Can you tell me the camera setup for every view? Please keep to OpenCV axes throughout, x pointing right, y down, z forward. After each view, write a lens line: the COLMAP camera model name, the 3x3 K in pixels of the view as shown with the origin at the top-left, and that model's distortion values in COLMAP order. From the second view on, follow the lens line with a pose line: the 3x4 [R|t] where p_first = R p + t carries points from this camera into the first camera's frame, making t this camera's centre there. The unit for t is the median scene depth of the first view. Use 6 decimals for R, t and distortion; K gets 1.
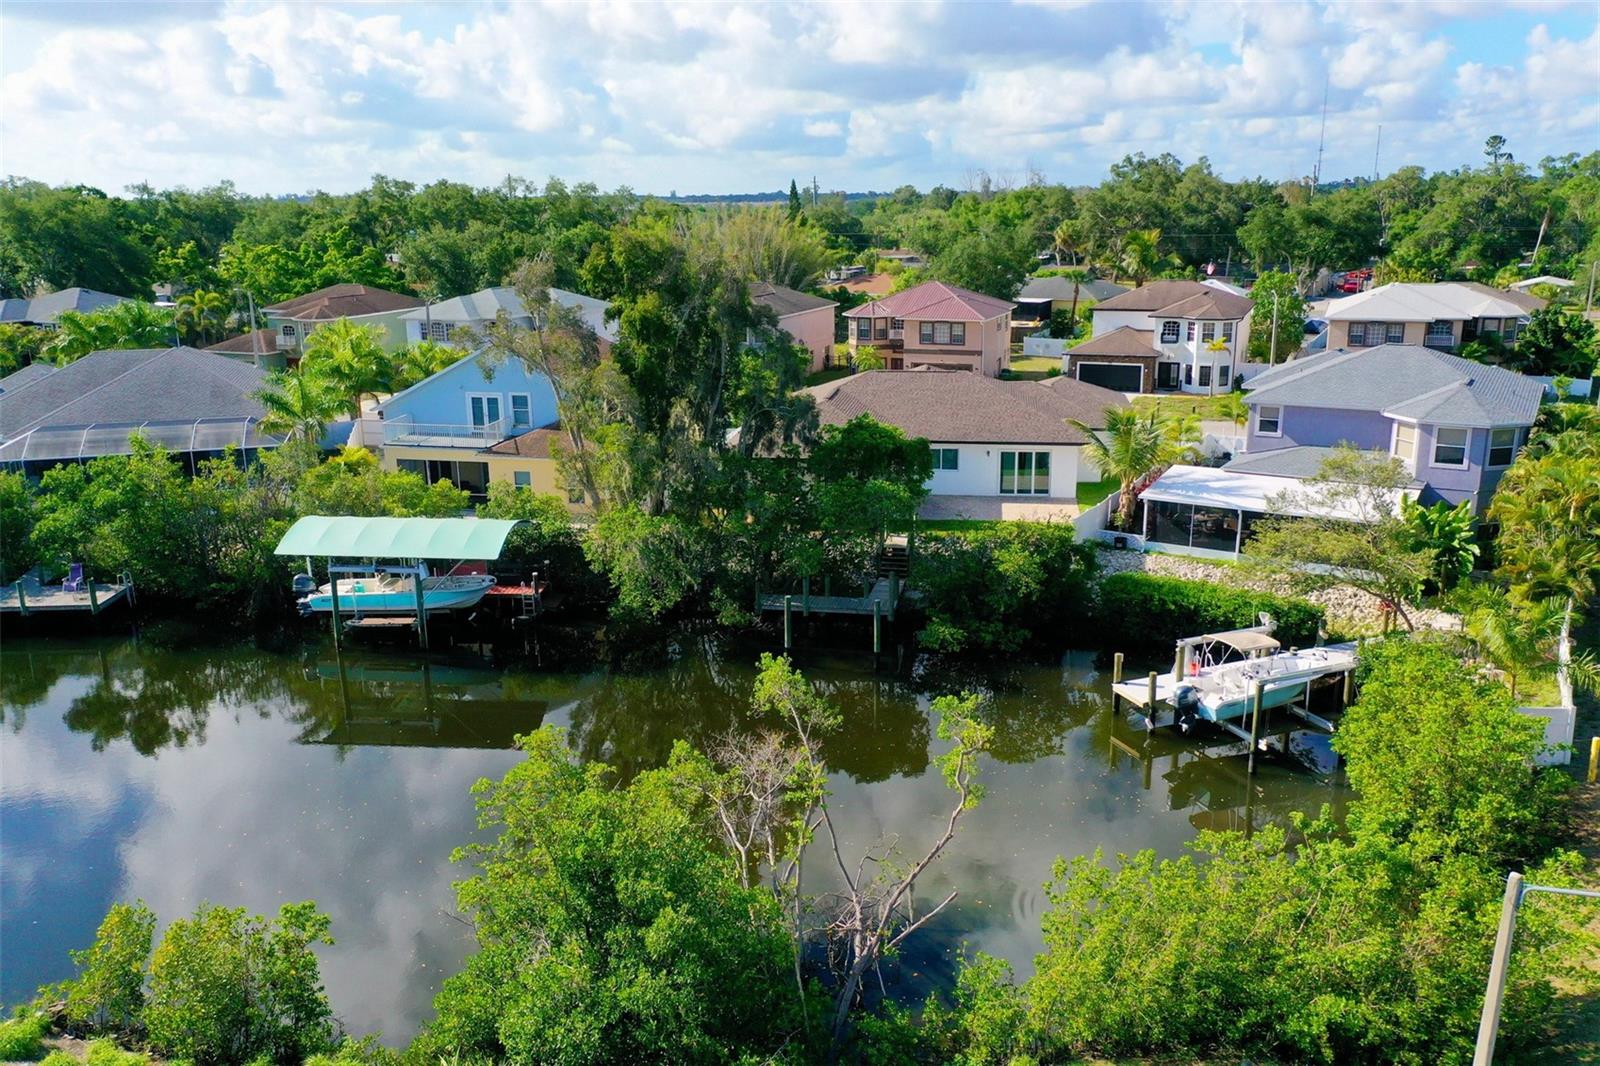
lens RADIAL K [[1271.2, 0, 800.0], [0, 1271.2, 533.0], [0, 0, 1]] dist [0.021043, 0.006824]
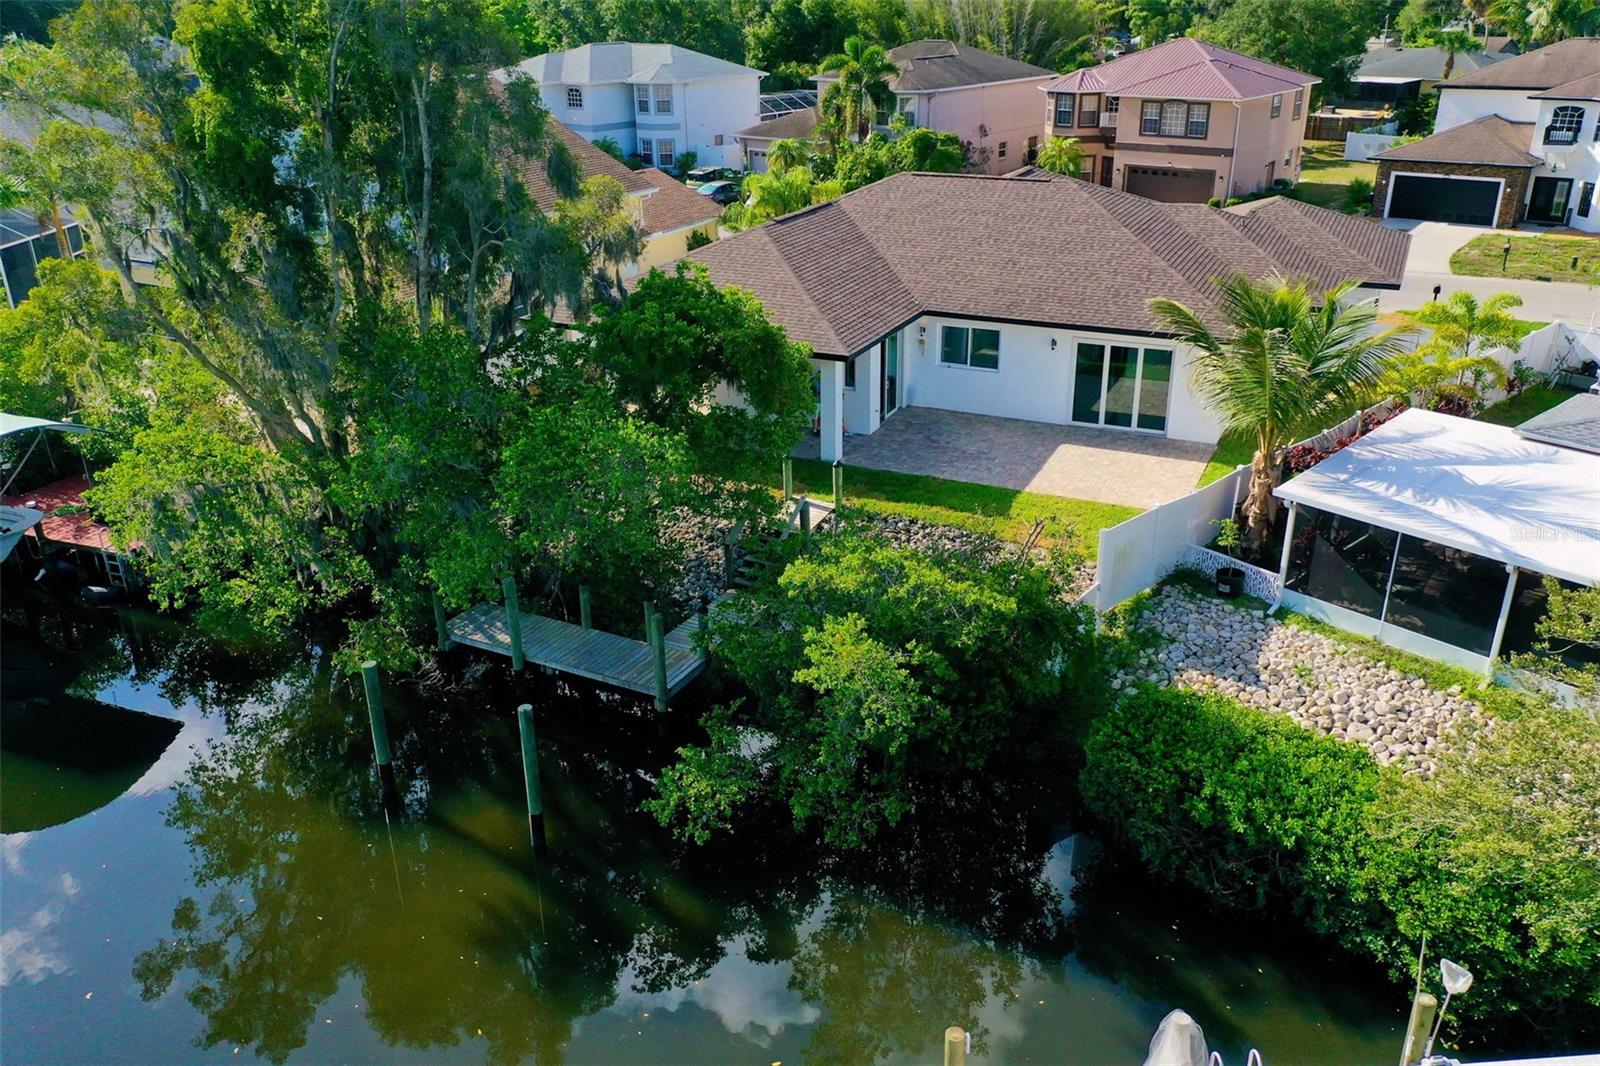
lens RADIAL K [[1273.0, 0, 800.0], [0, 1273.0, 533.0], [0, 0, 1]] dist [0.019598, 0.000934]
pose [[0.958000, 0.112926, -0.263598, 0.129818], [-0.071394, 0.984179, 0.162157, -0.042318], [0.277739, -0.136527, 0.950906, 0.306451]]
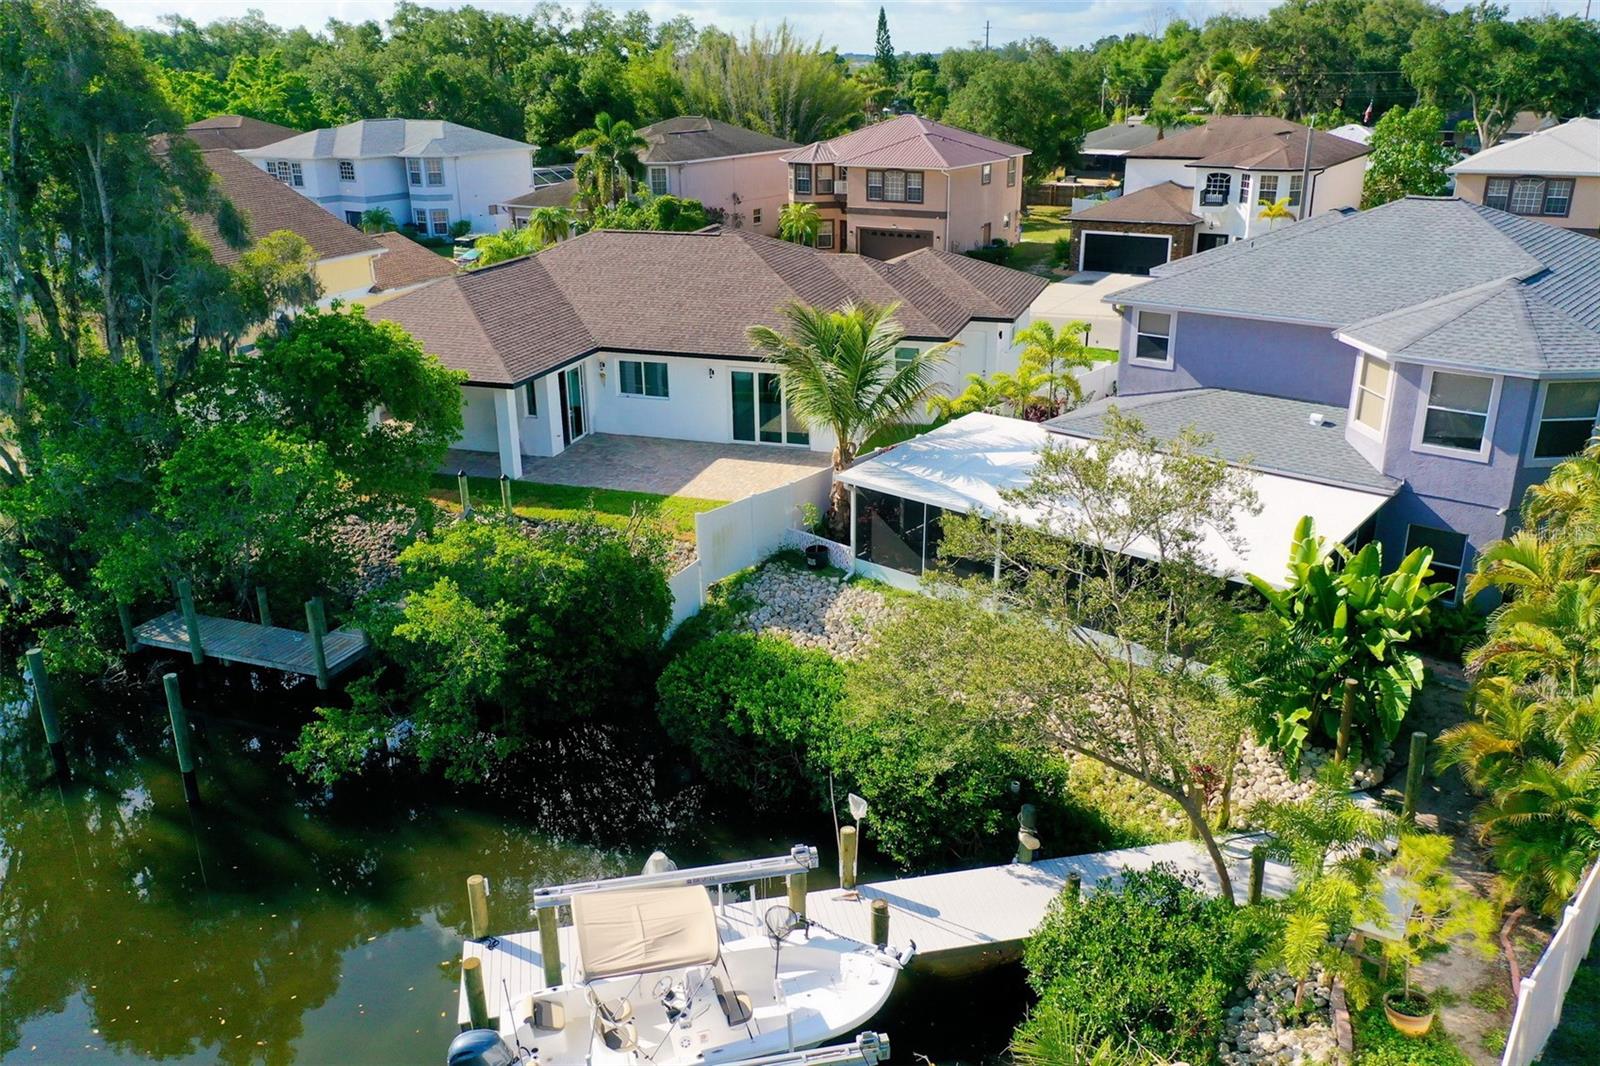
lens RADIAL K [[1271.2, 0, 800.0], [0, 1271.2, 533.0], [0, 0, 1]] dist [0.021043, 0.006824]
pose [[0.985800, 0.059833, -0.156902, 0.191896], [-0.044042, 0.993783, 0.102256, -0.033759], [0.162044, -0.093893, 0.982306, 0.270608]]
